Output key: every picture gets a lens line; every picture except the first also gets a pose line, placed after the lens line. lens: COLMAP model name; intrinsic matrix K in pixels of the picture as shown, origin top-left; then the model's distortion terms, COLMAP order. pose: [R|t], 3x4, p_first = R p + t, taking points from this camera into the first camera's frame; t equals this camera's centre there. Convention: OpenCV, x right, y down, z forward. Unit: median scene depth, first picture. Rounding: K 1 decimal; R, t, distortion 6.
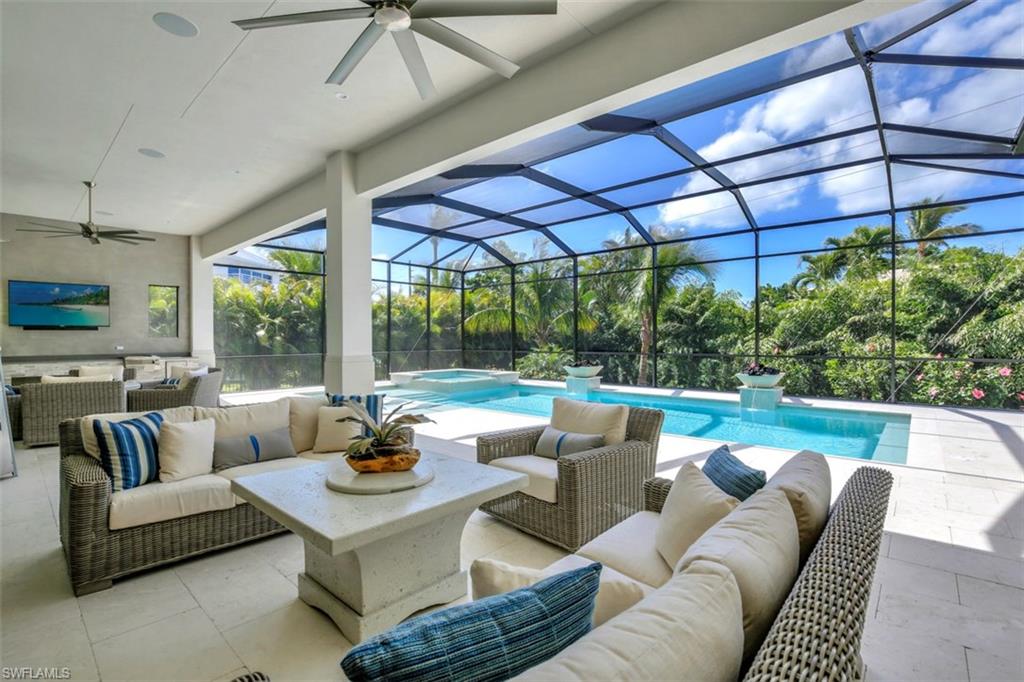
lens RADIAL K [[468.8, 0, 514.2], [0, 468.8, 338.8], [0, 0, 1]] dist [-0.039976, 0.008483]
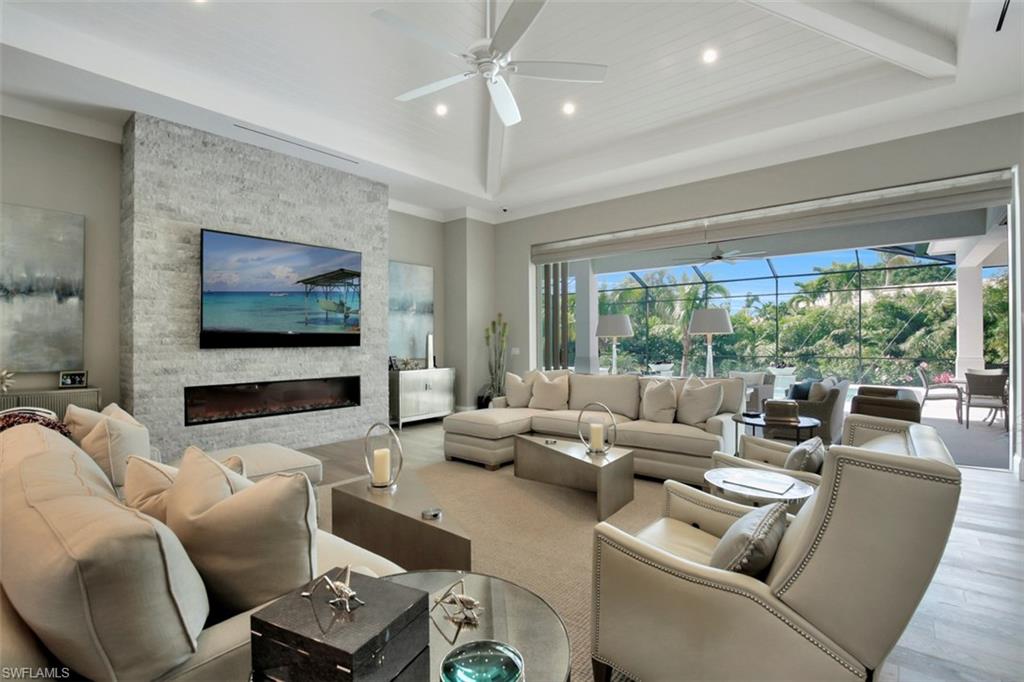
lens RADIAL K [[468.8, 0, 514.2], [0, 468.8, 338.8], [0, 0, 1]] dist [-0.039976, 0.008483]
pose [[0.999527, 0.004822, 0.030385, -0.301459], [-0.004582, 0.999958, -0.007965, -0.004055], [-0.030422, 0.007822, 0.999507, -0.399018]]
